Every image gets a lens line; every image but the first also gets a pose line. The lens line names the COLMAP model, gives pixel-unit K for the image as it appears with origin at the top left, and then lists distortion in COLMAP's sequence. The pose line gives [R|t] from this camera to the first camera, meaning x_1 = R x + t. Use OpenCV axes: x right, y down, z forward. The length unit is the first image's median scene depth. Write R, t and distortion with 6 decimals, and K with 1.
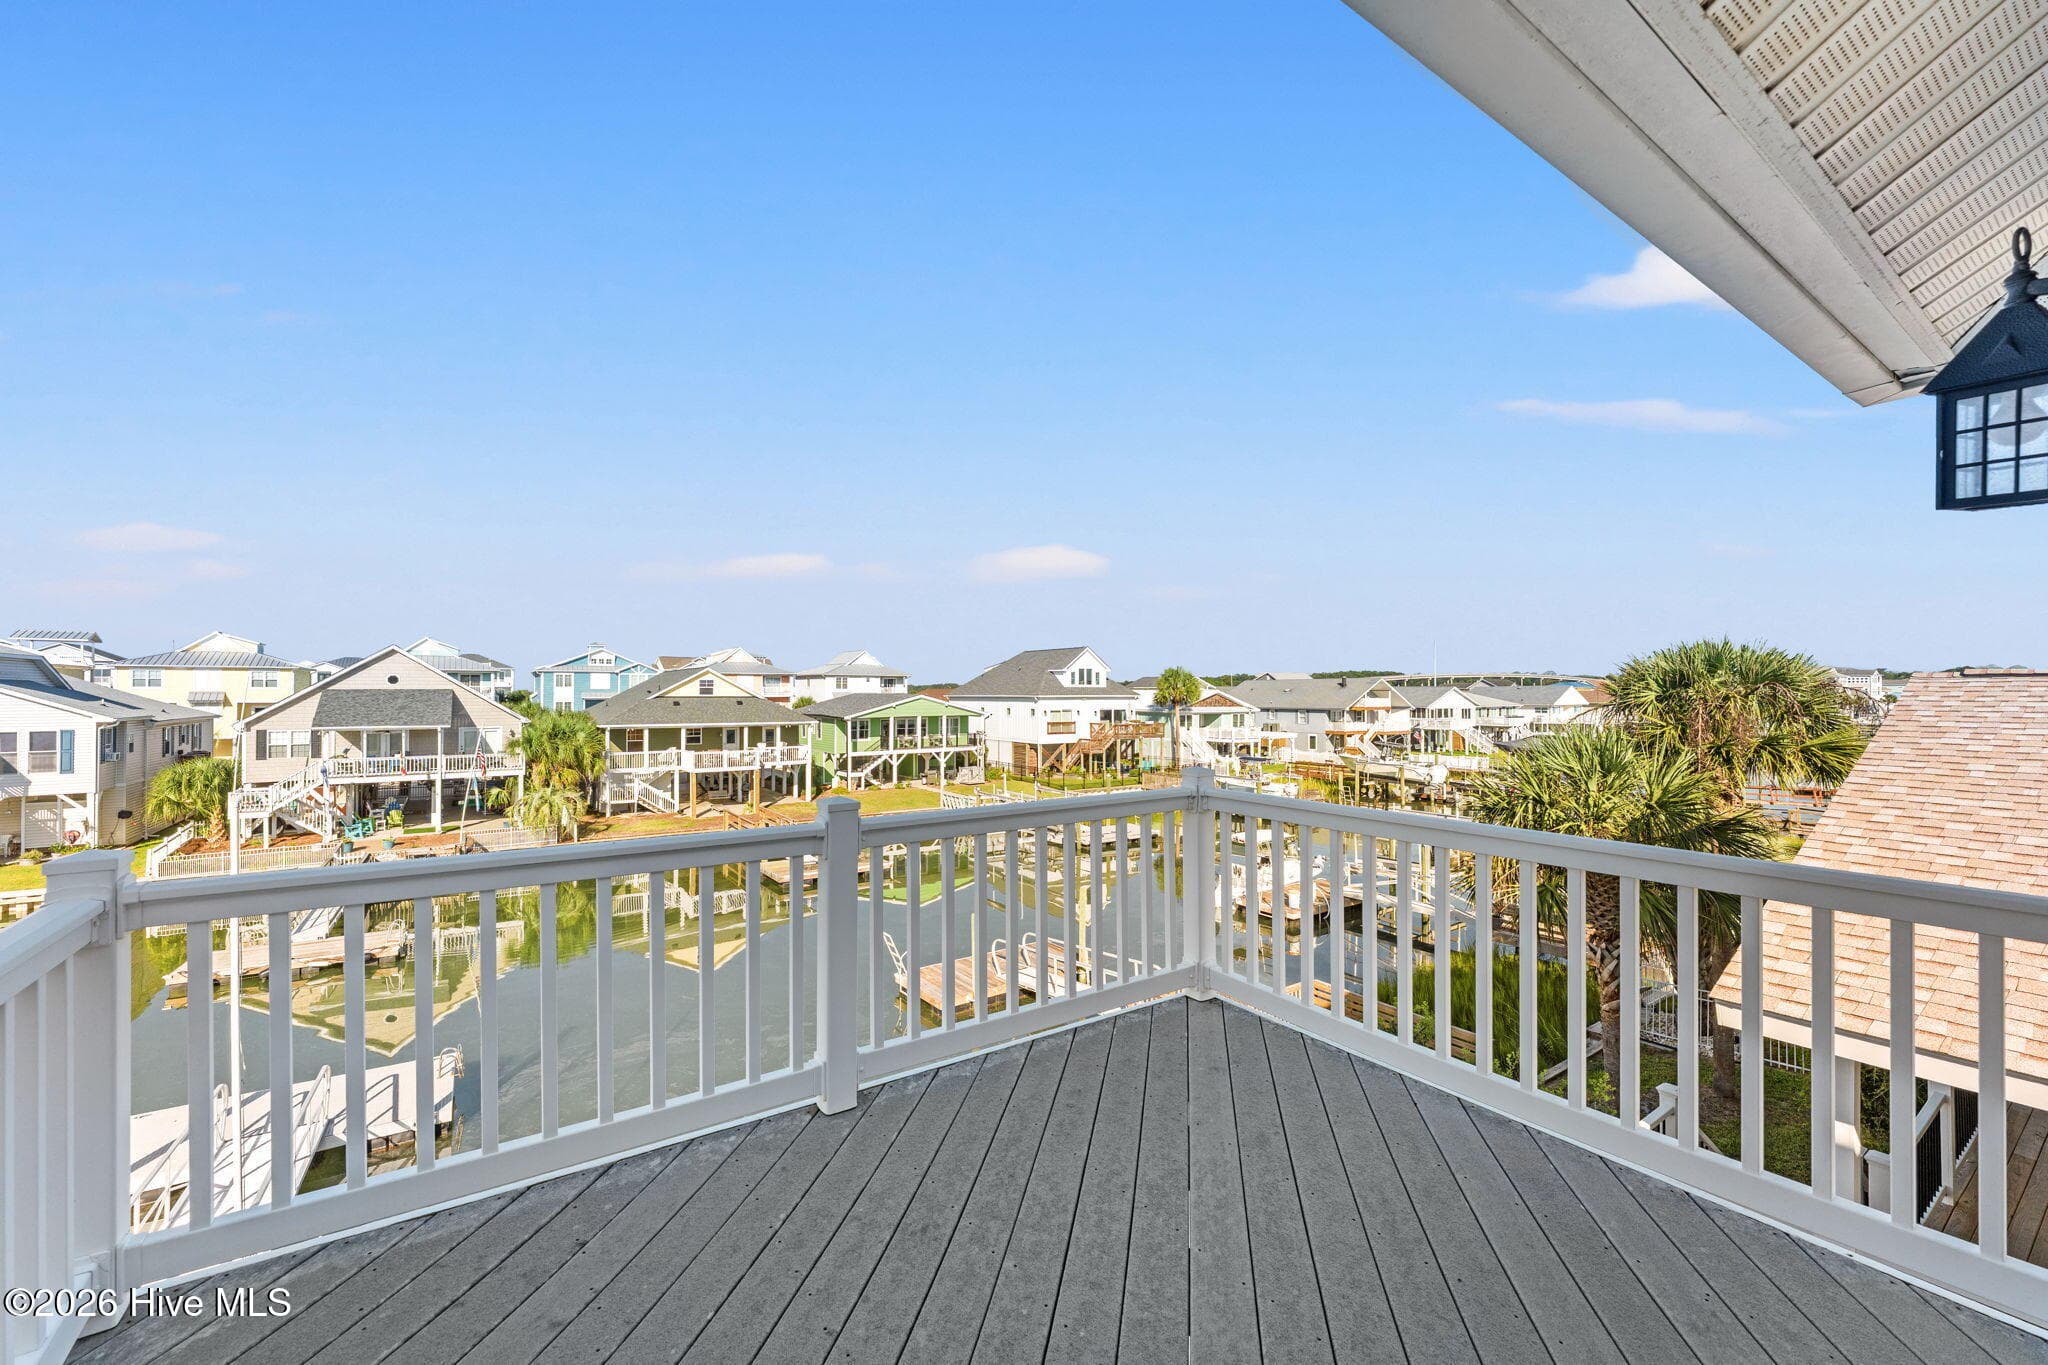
lens RADIAL K [[818.9, 0, 1031.0], [0, 818.9, 686.0], [0, 0, 1]] dist [-0.001184, -0.000796]
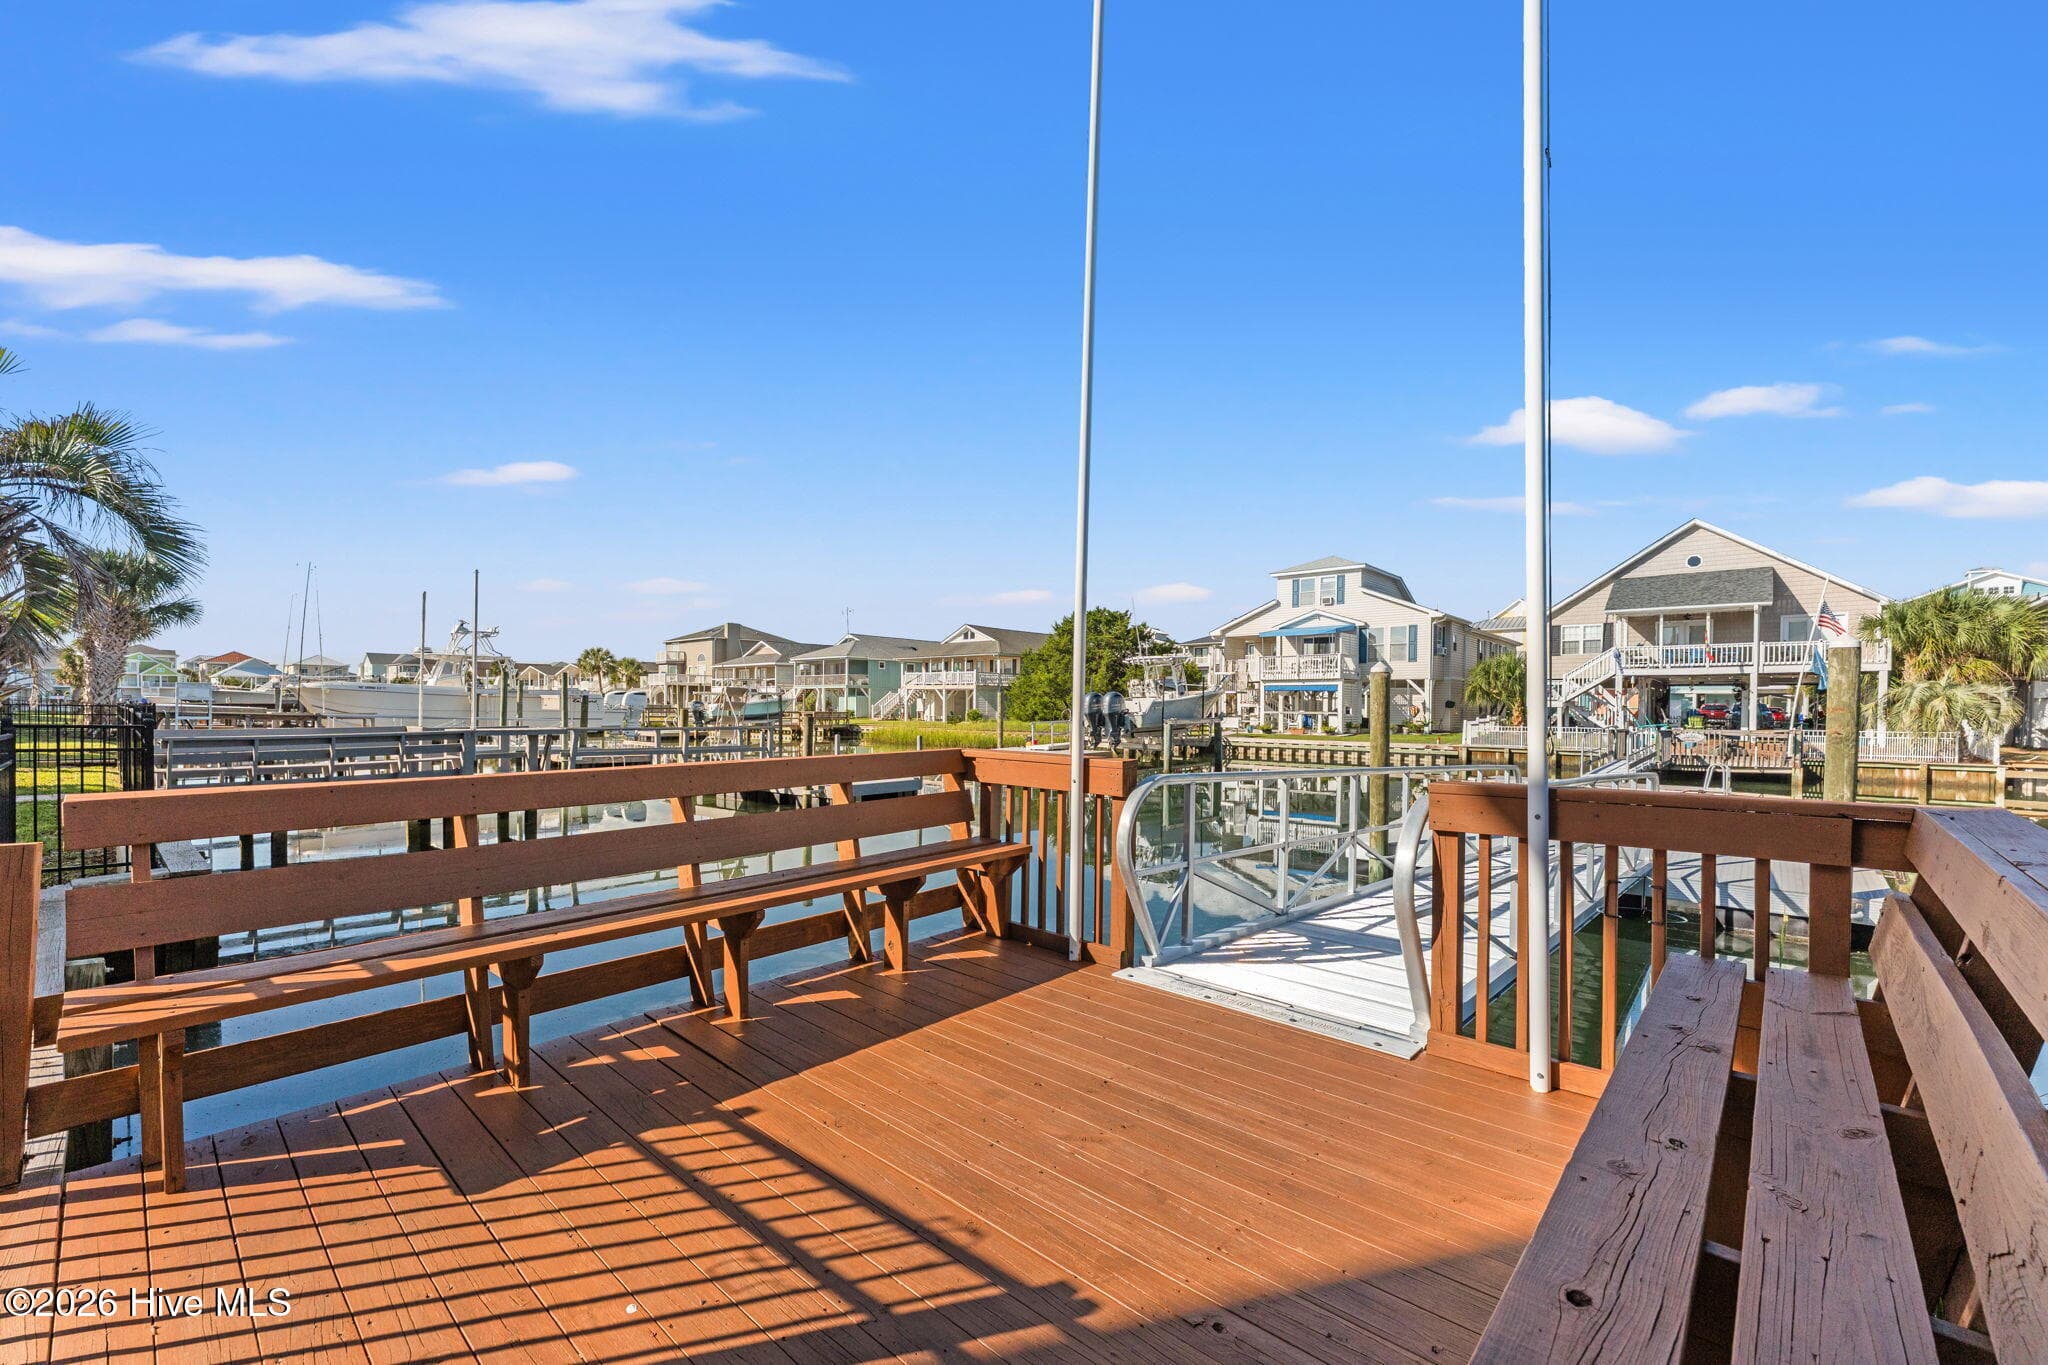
lens RADIAL K [[818.9, 0, 1028.4], [0, 818.9, 723.7], [0, 0, 1]] dist [-0.001184, -0.000796]
pose [[0.245959, 0.008398, -0.969244, -0.119776], [-0.008754, 0.999941, 0.006442, 0.138166], [0.969241, 0.006900, 0.246018, 0.120592]]
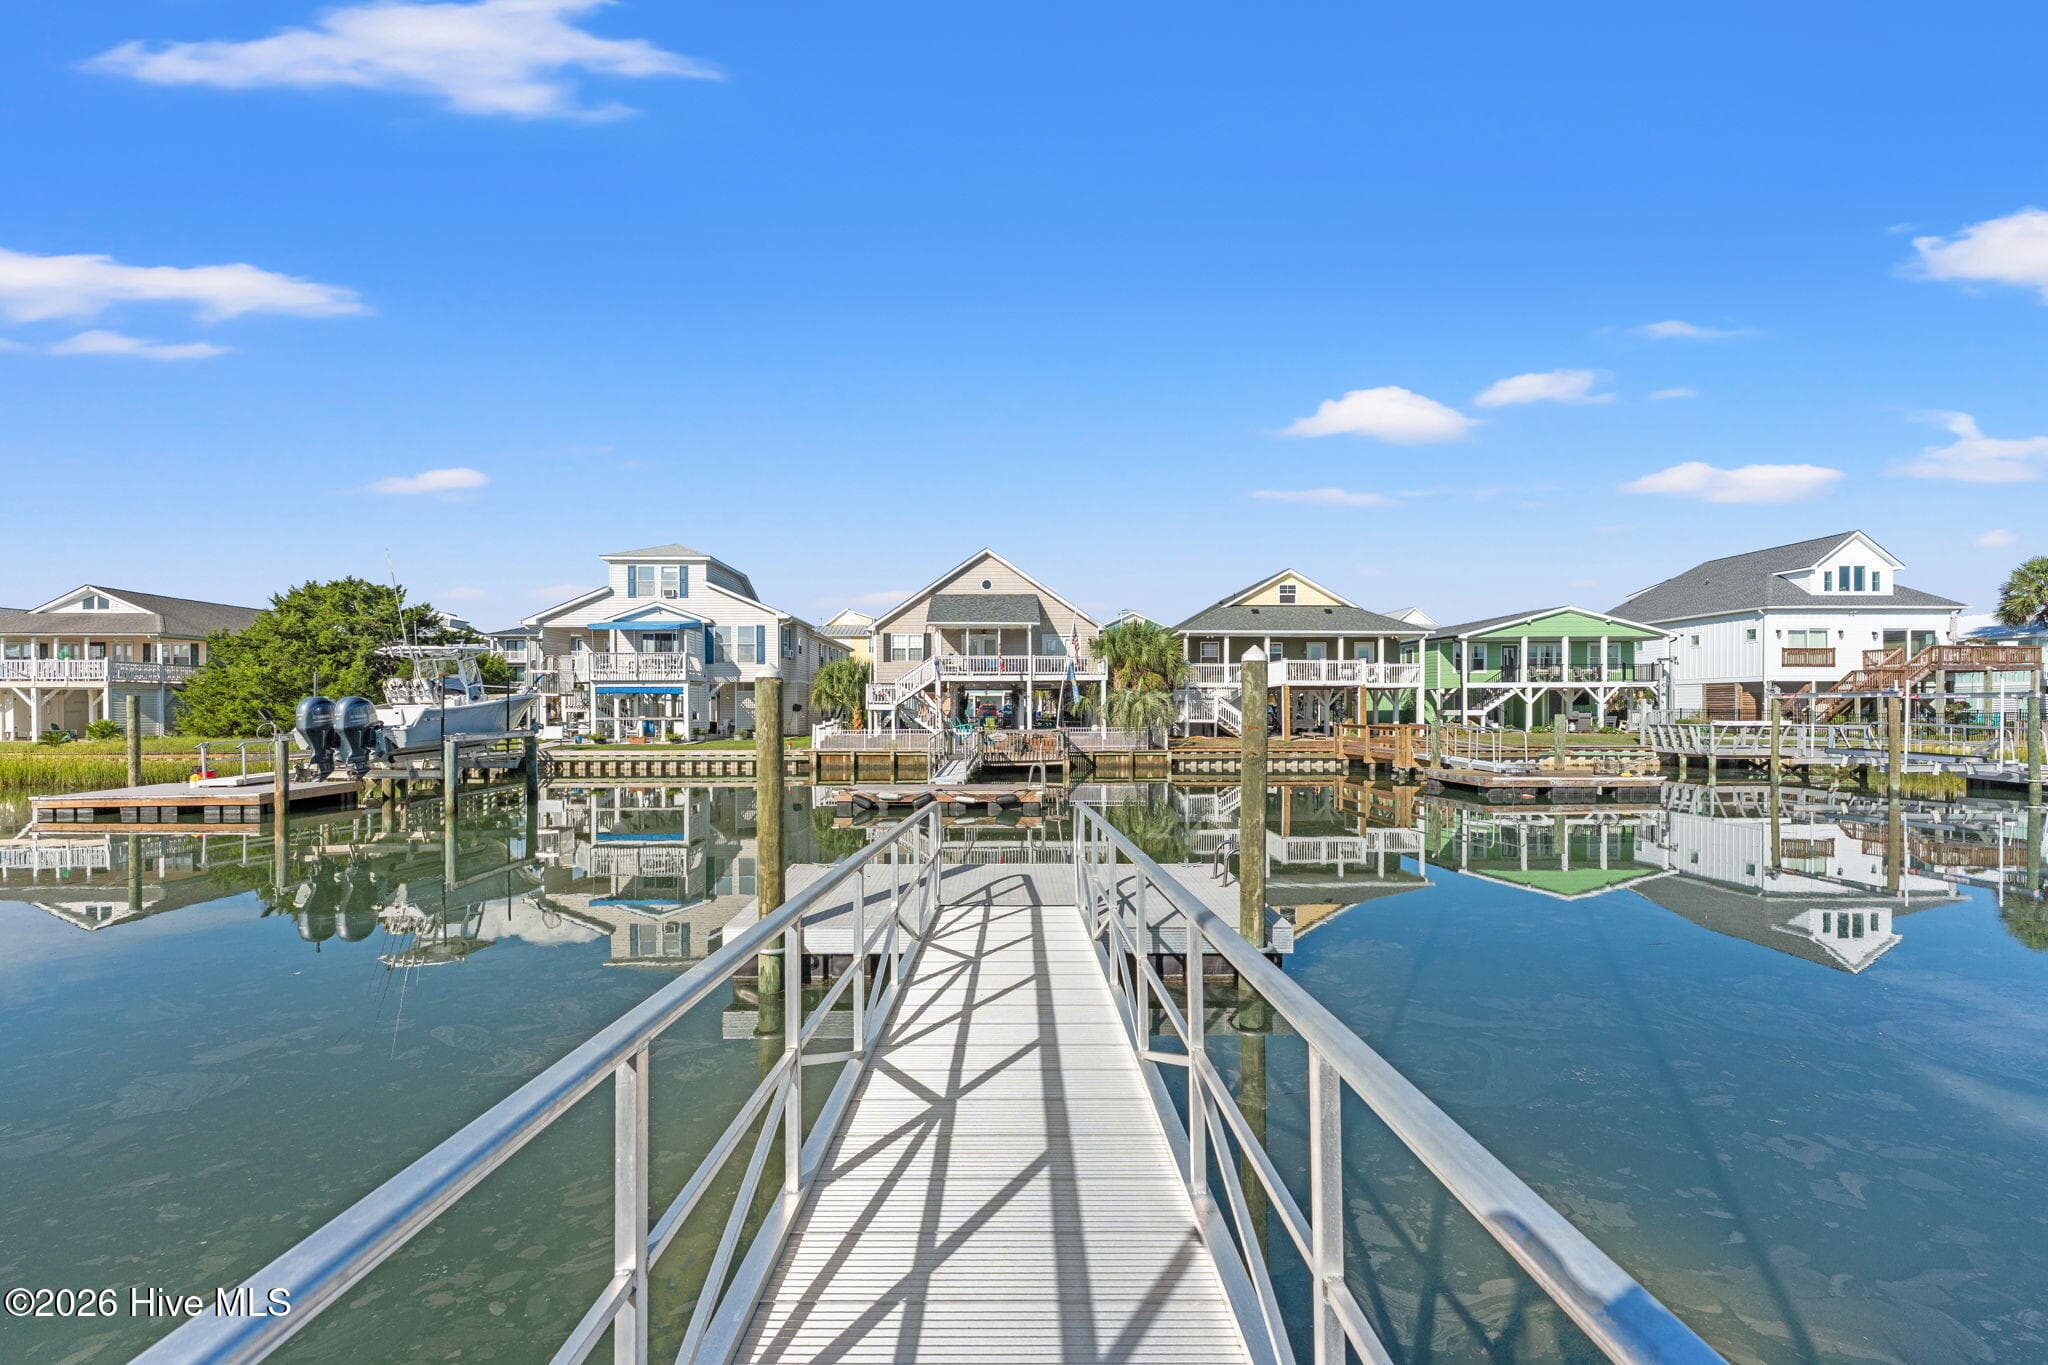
lens RADIAL K [[818.9, 0, 999.9], [0, 818.9, 719.6], [0, 0, 1]] dist [-0.001184, -0.000796]
pose [[0.833016, -0.007978, -0.553191, -0.197511], [0.010750, 0.999941, 0.001767, 0.132473], [0.553144, -0.007419, 0.833053, 0.168432]]
